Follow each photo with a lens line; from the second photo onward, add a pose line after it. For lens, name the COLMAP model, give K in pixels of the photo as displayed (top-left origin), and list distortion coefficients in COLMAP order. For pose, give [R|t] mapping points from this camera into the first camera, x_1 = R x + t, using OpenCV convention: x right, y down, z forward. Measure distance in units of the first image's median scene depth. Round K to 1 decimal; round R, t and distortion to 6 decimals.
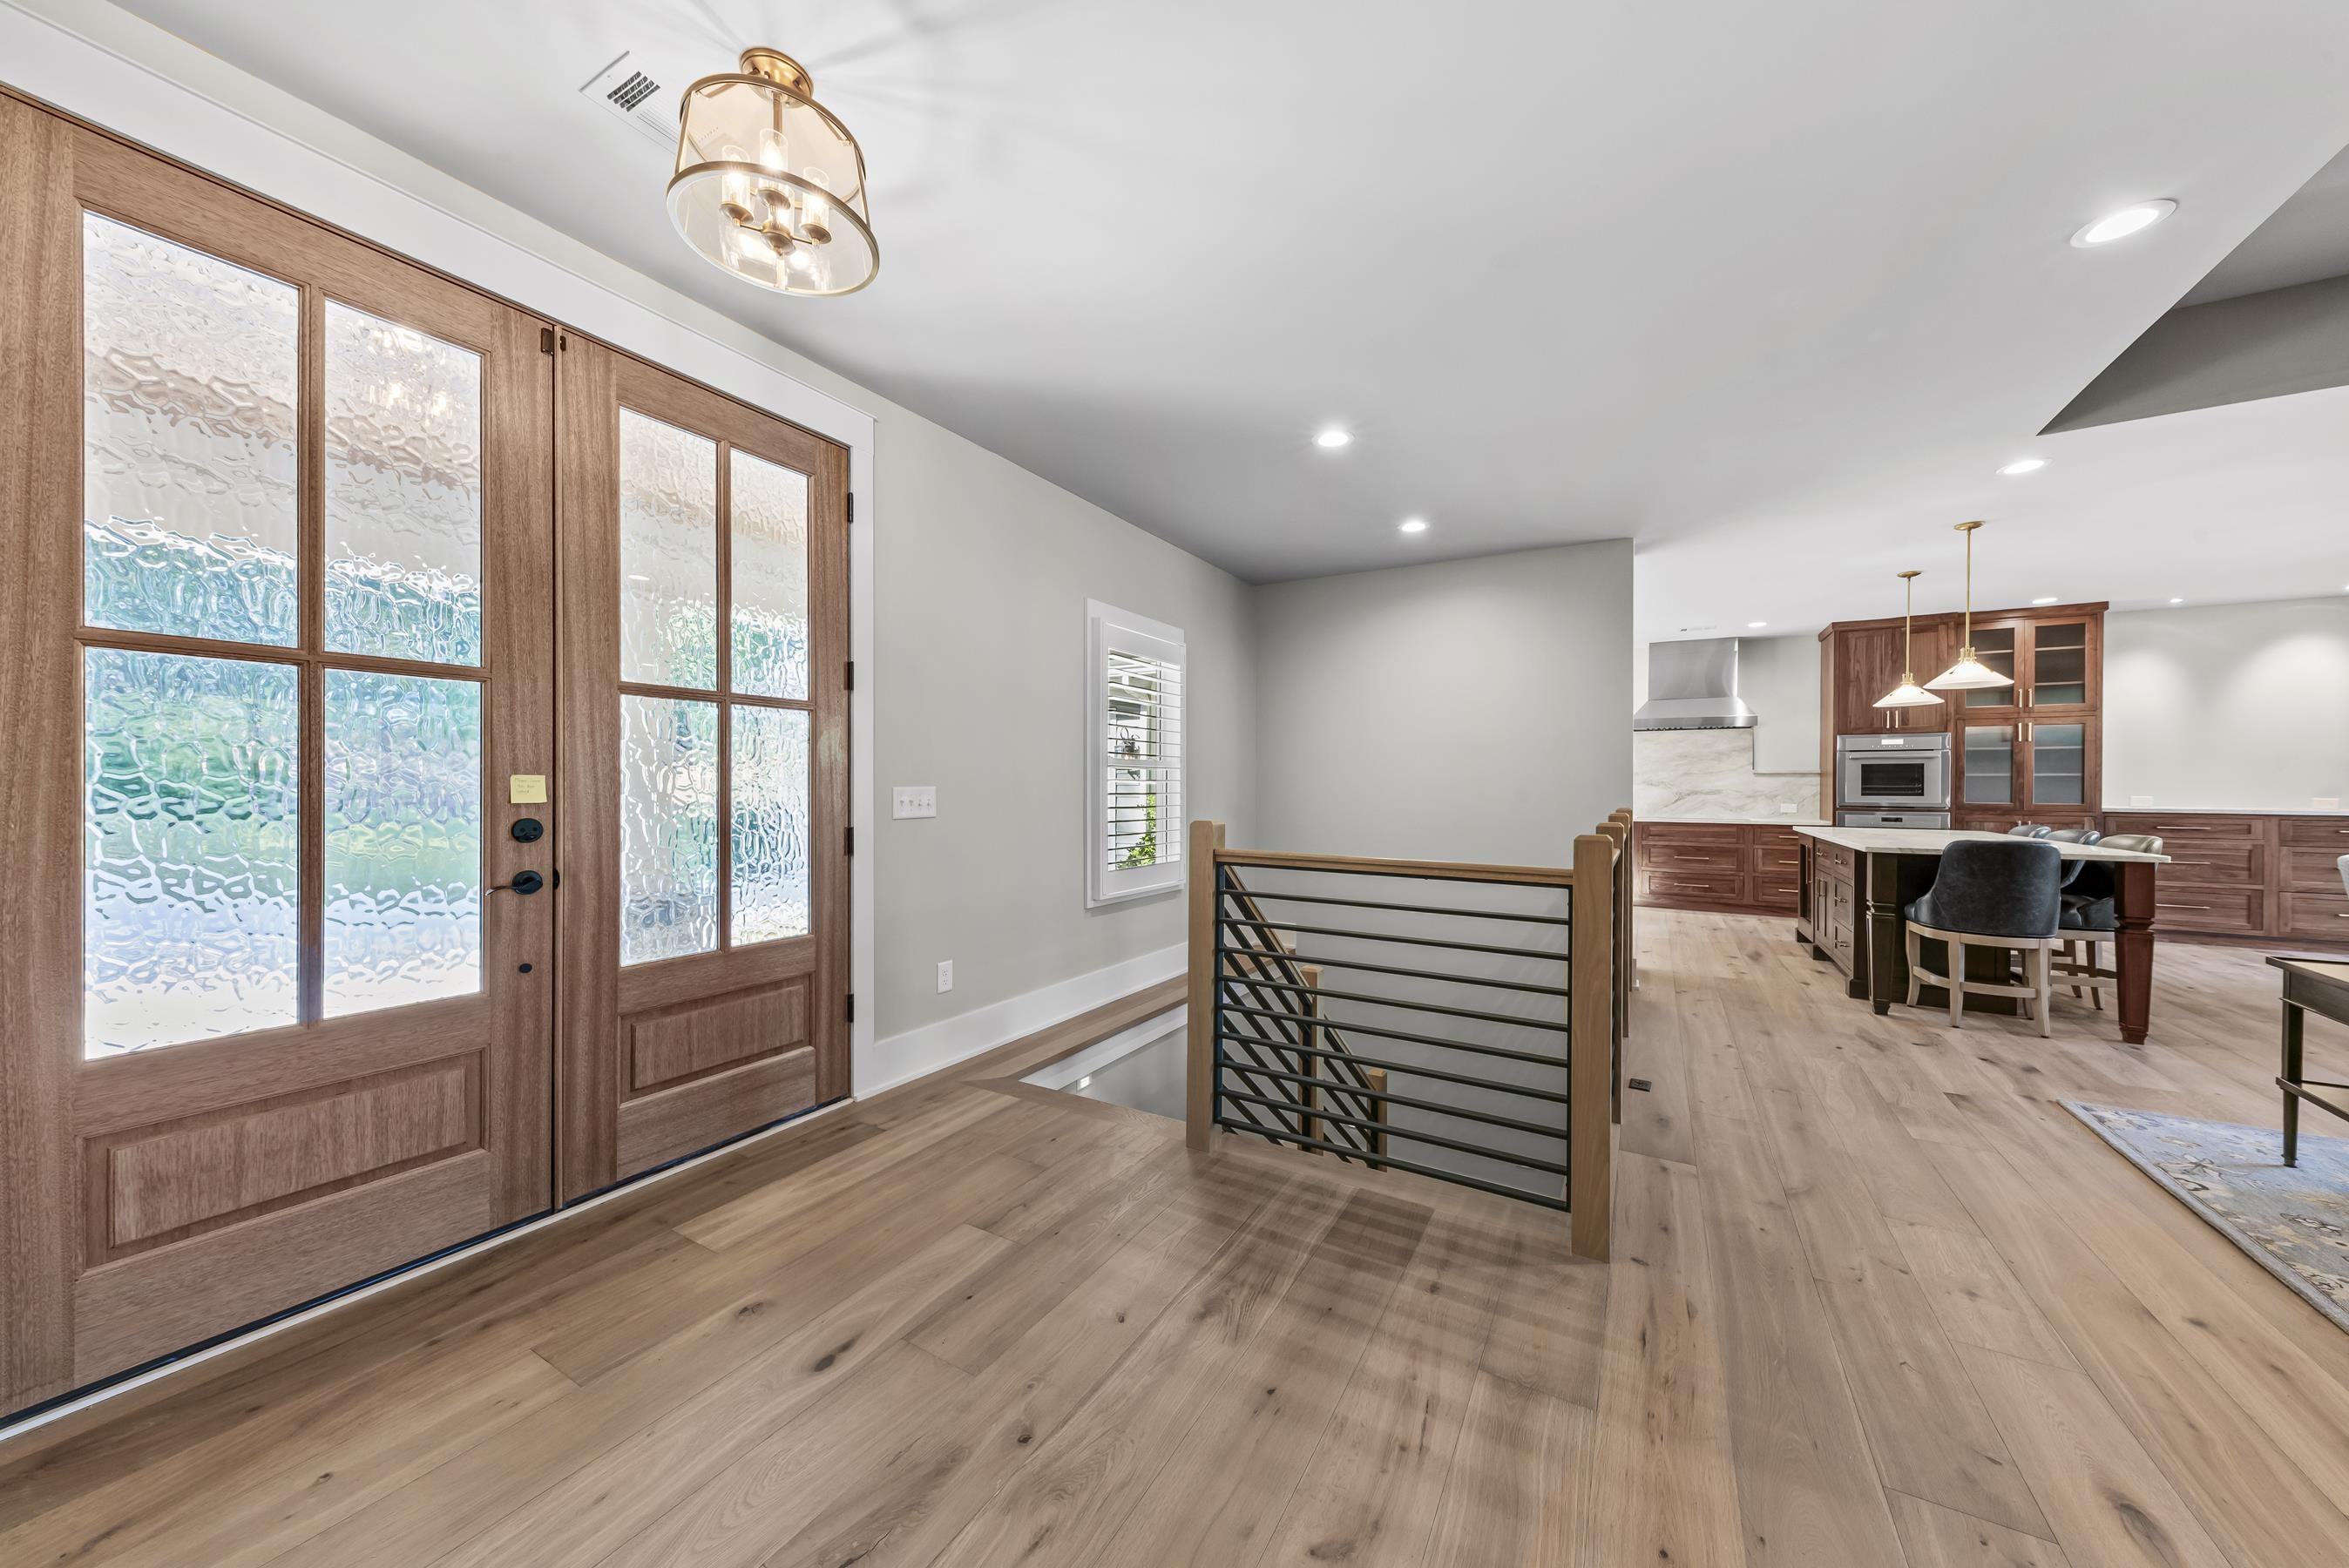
lens RADIAL K [[802.5, 0, 1174.5], [0, 802.5, 784.0], [0, 0, 1]] dist [-0.000050, -0.000023]
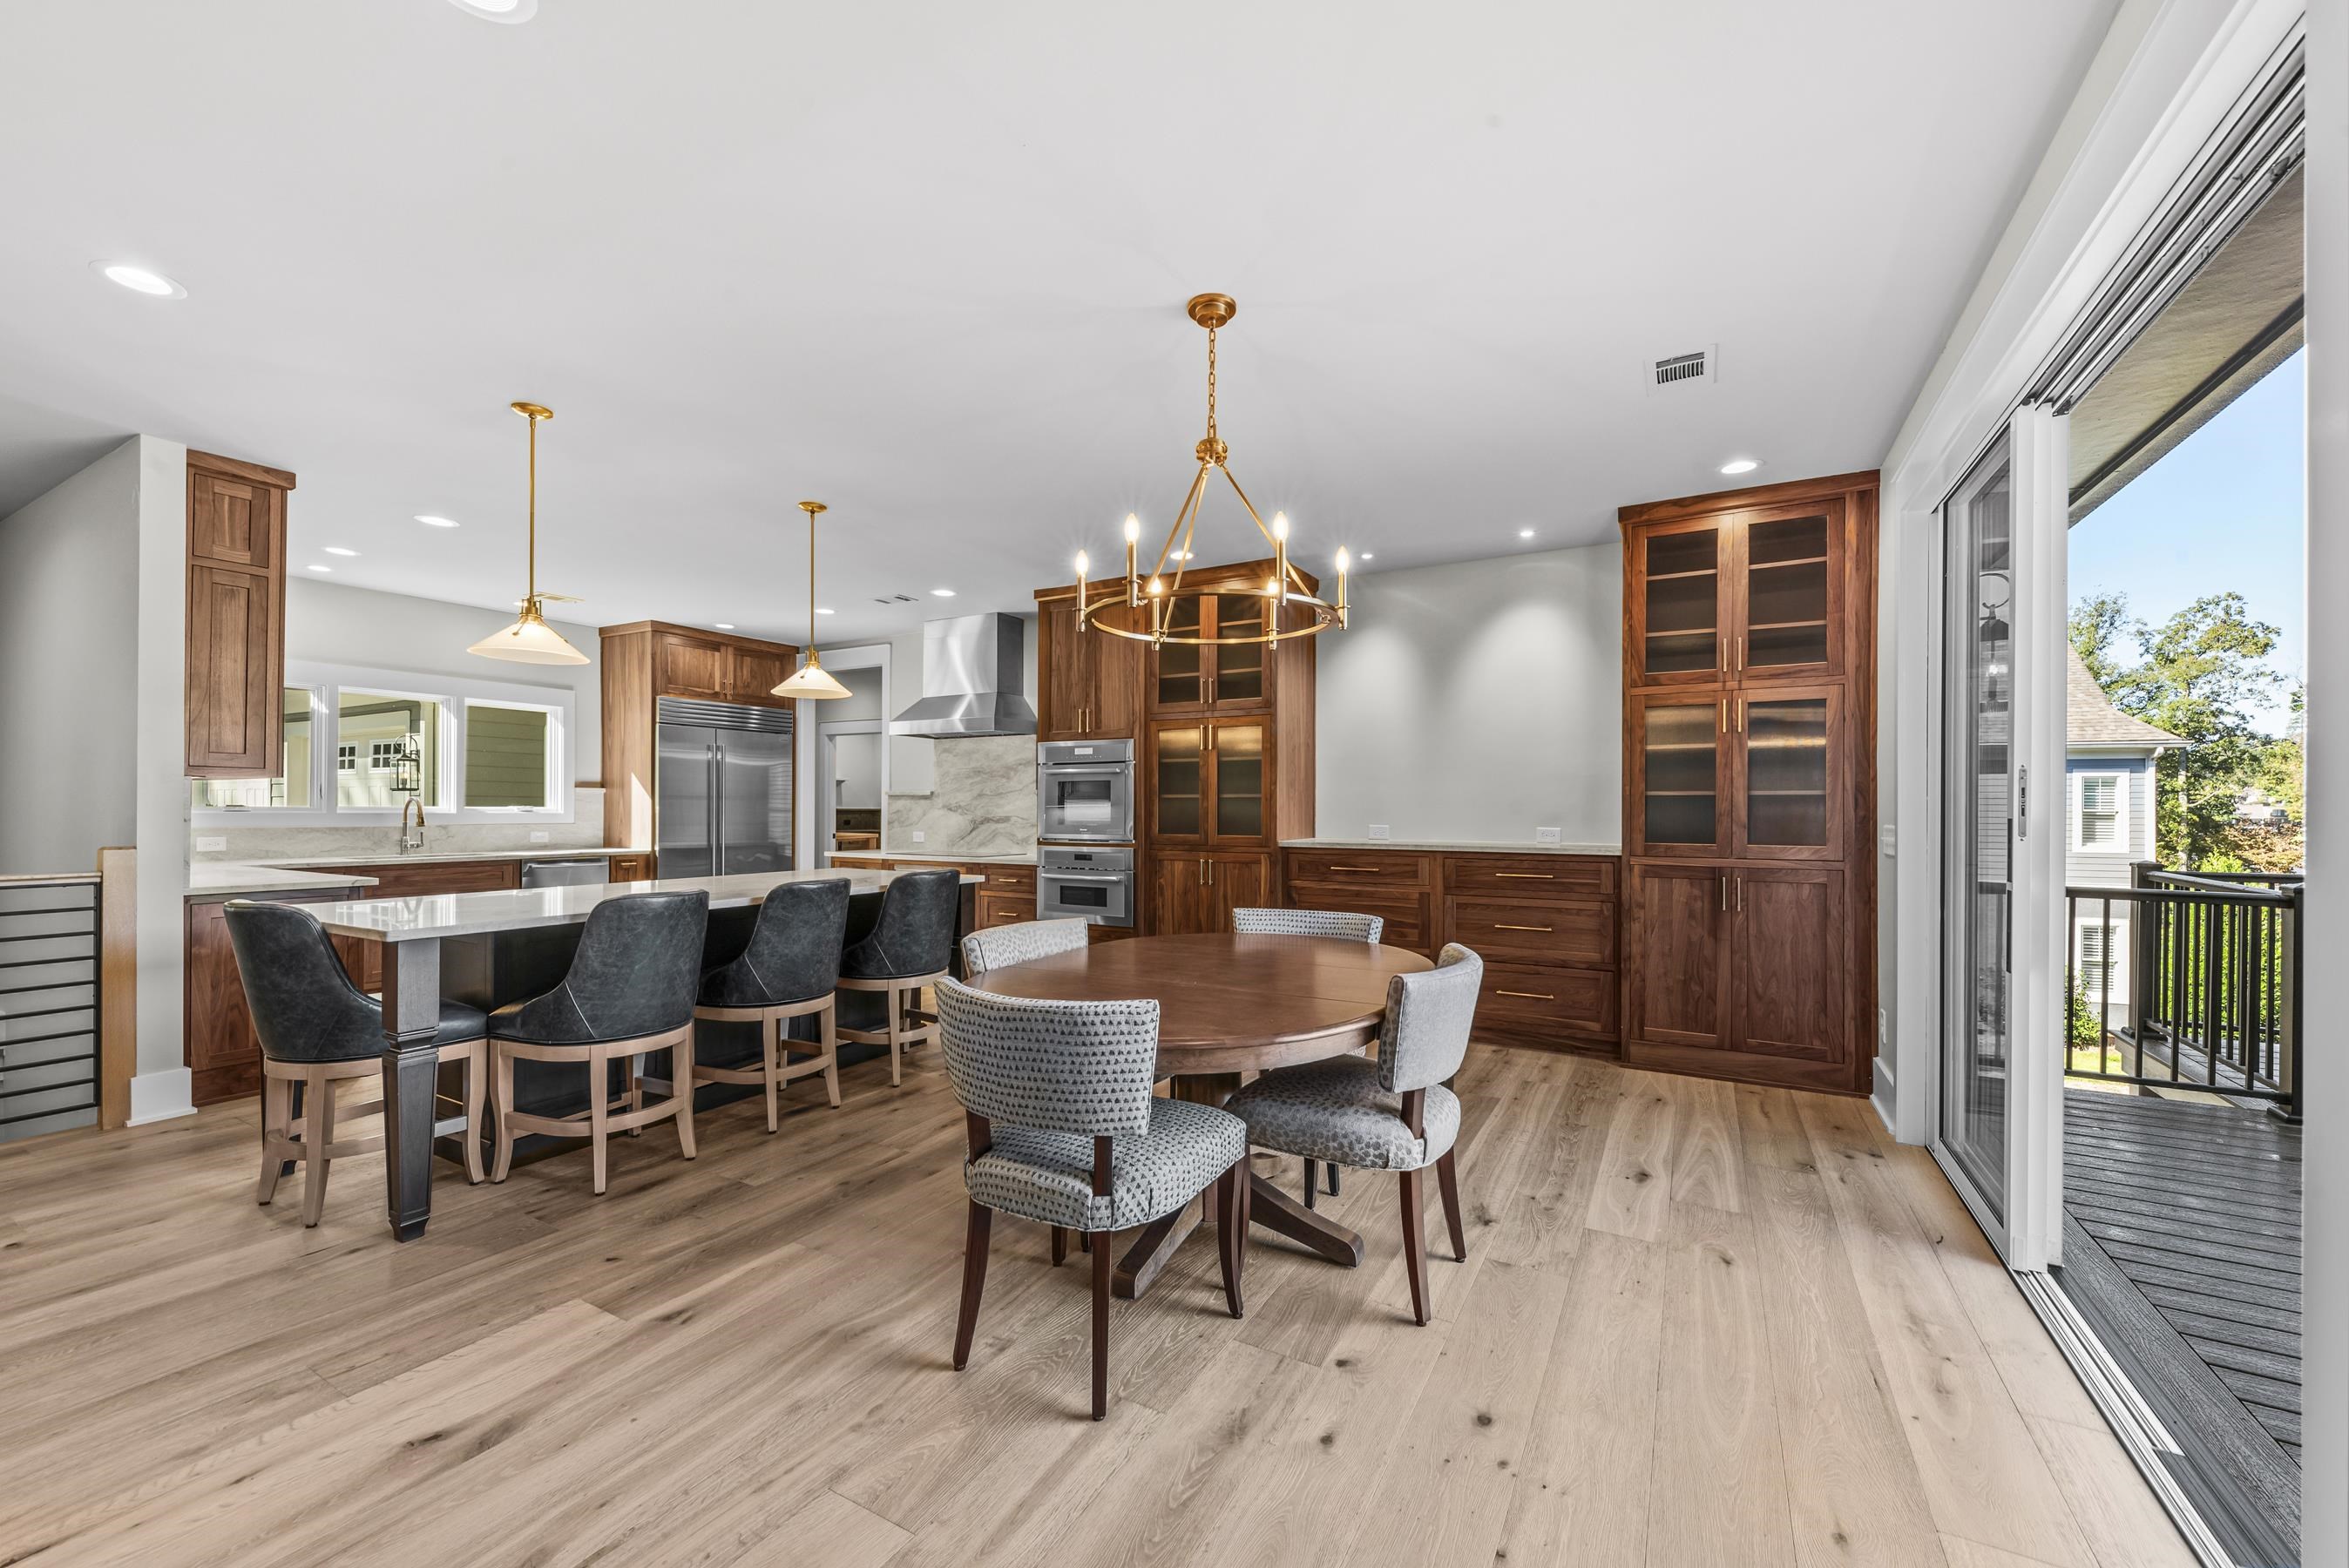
lens RADIAL K [[908.1, 0, 1176.0], [0, 908.1, 813.8], [0, 0, 1]] dist [-0.000086, 0.000026]
pose [[0.999914, -0.001291, 0.013041, 1.216434], [0.001234, 0.999990, 0.004356, 0.001691], [-0.013047, -0.004340, 0.999905, 0.205505]]
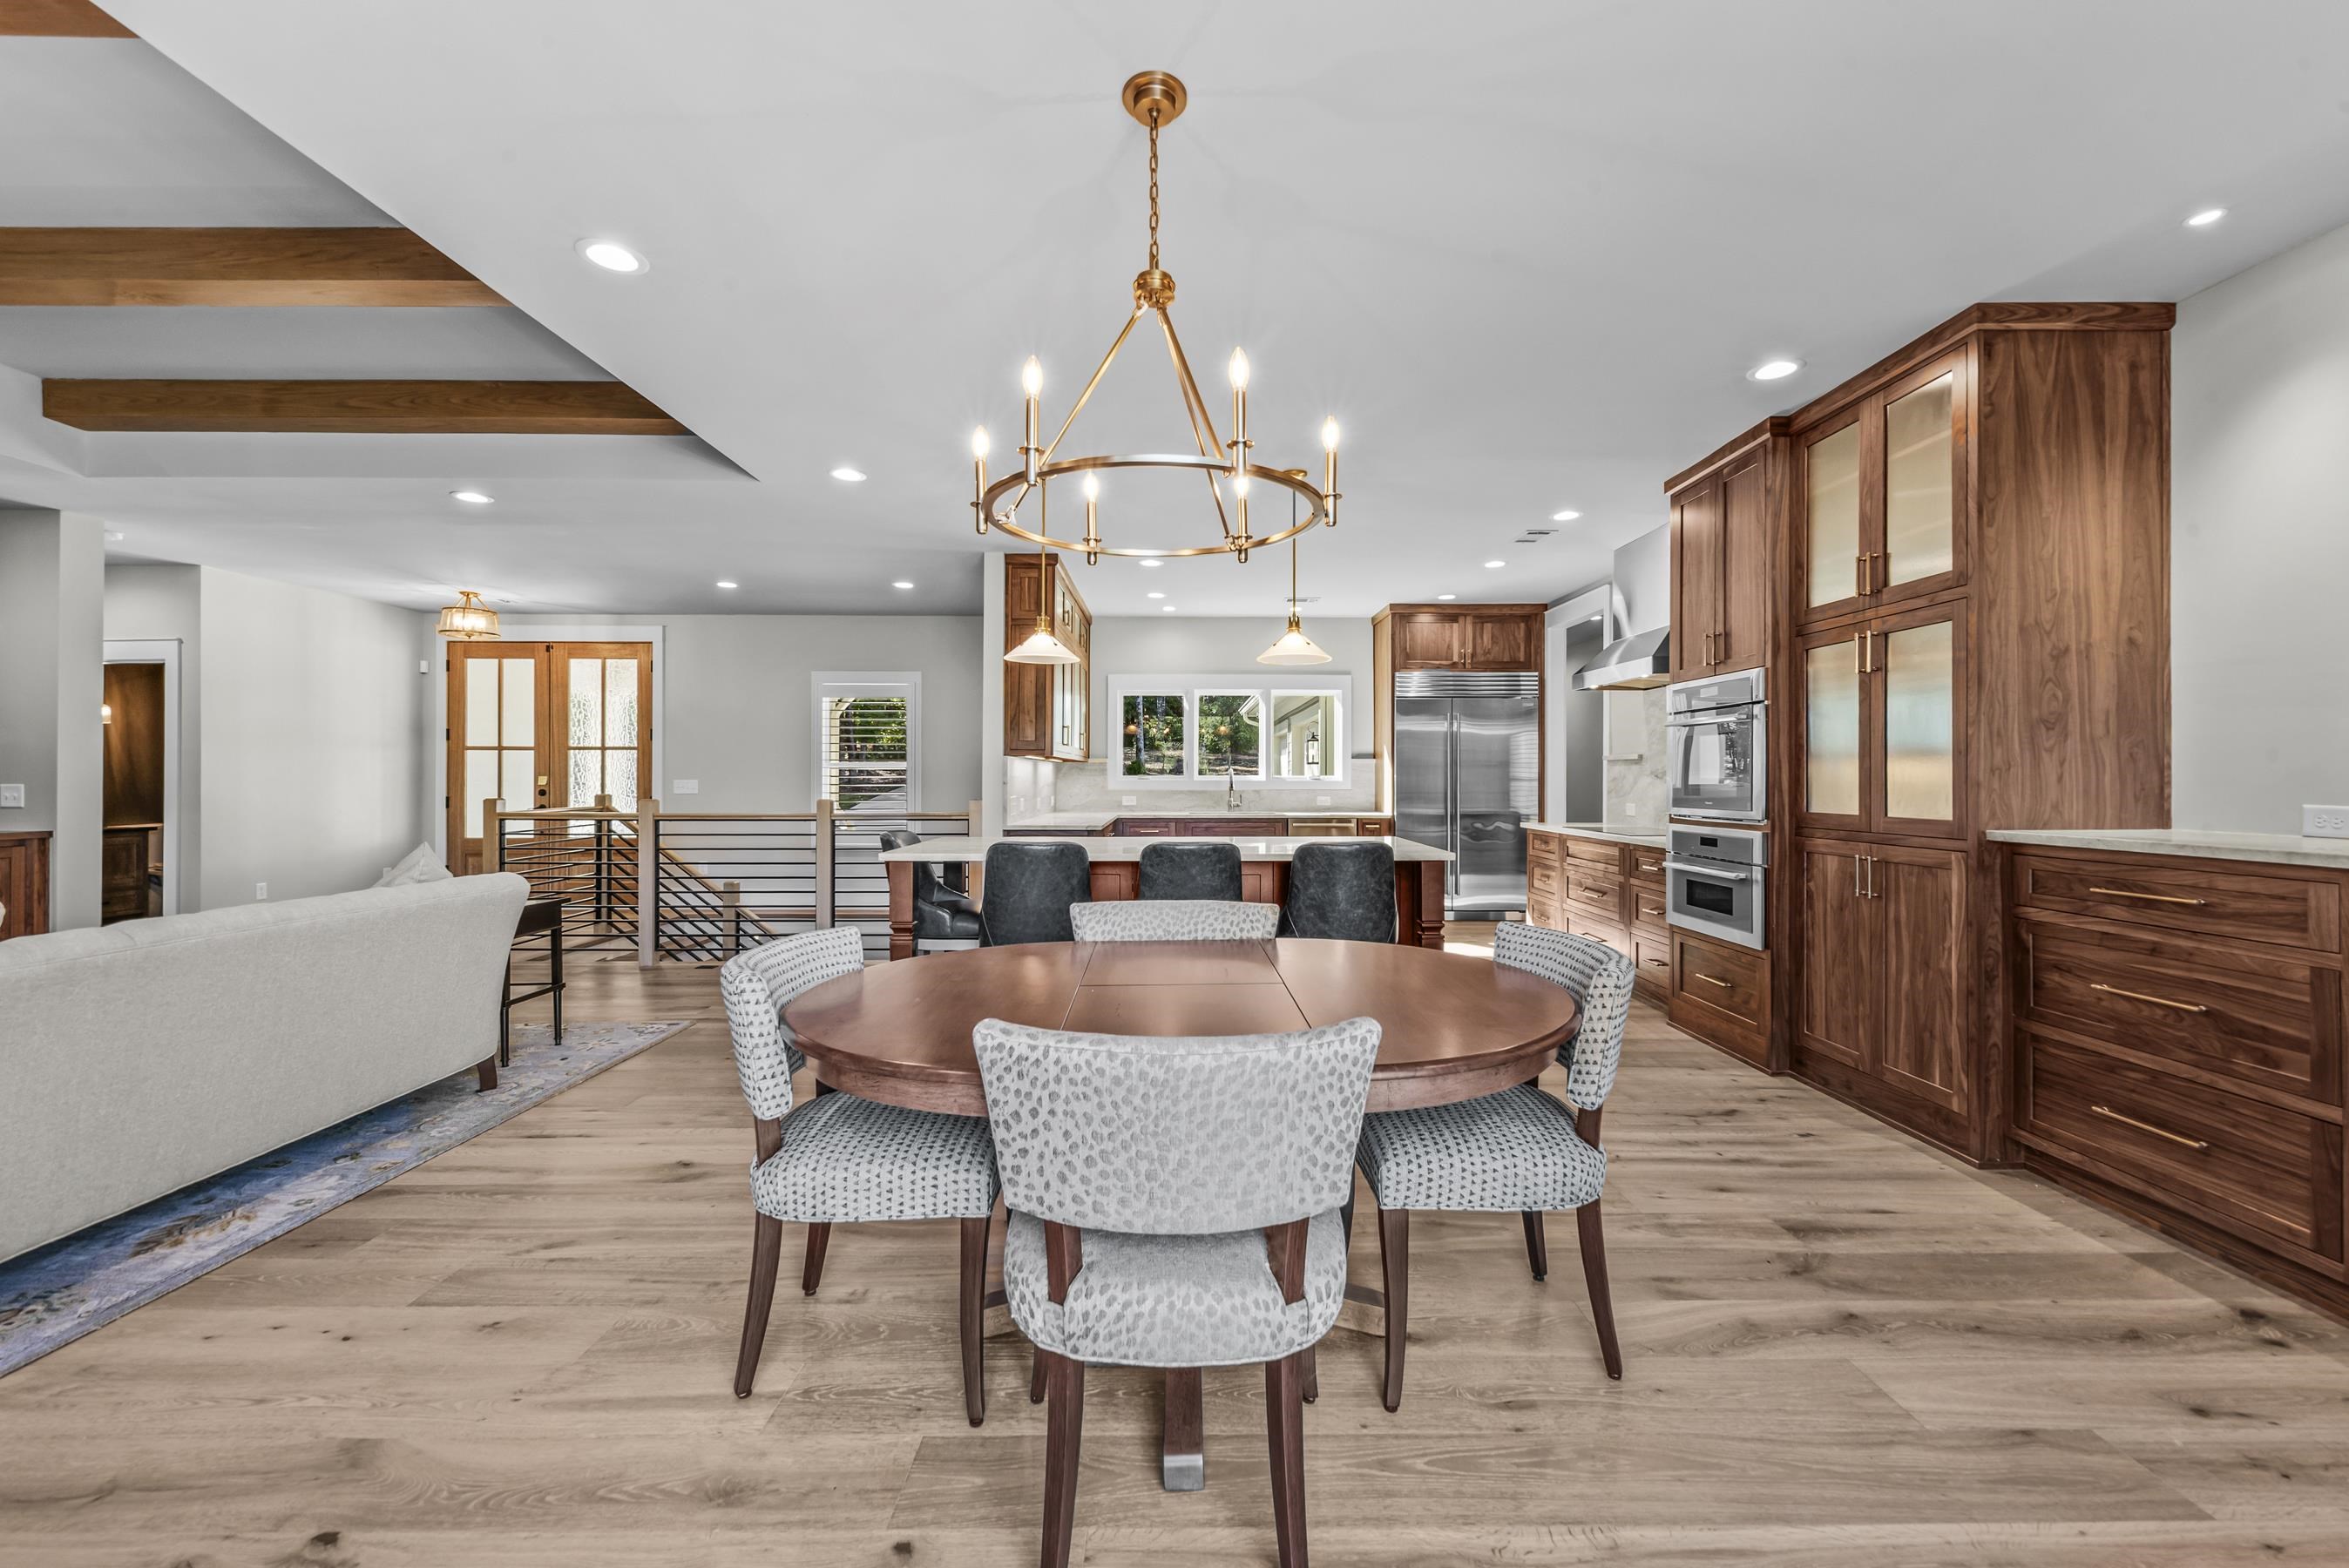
lens RADIAL K [[919.7, 0, 1174.5], [0, 919.7, 784.0], [0, 0, 1]] dist [0.001804, 0.000213]
pose [[0.514011, 0.000817, -0.857783, 1.553939], [0.001844, 0.999996, 0.002058, 0.006874], [0.857782, -0.002640, 0.514007, 0.503559]]
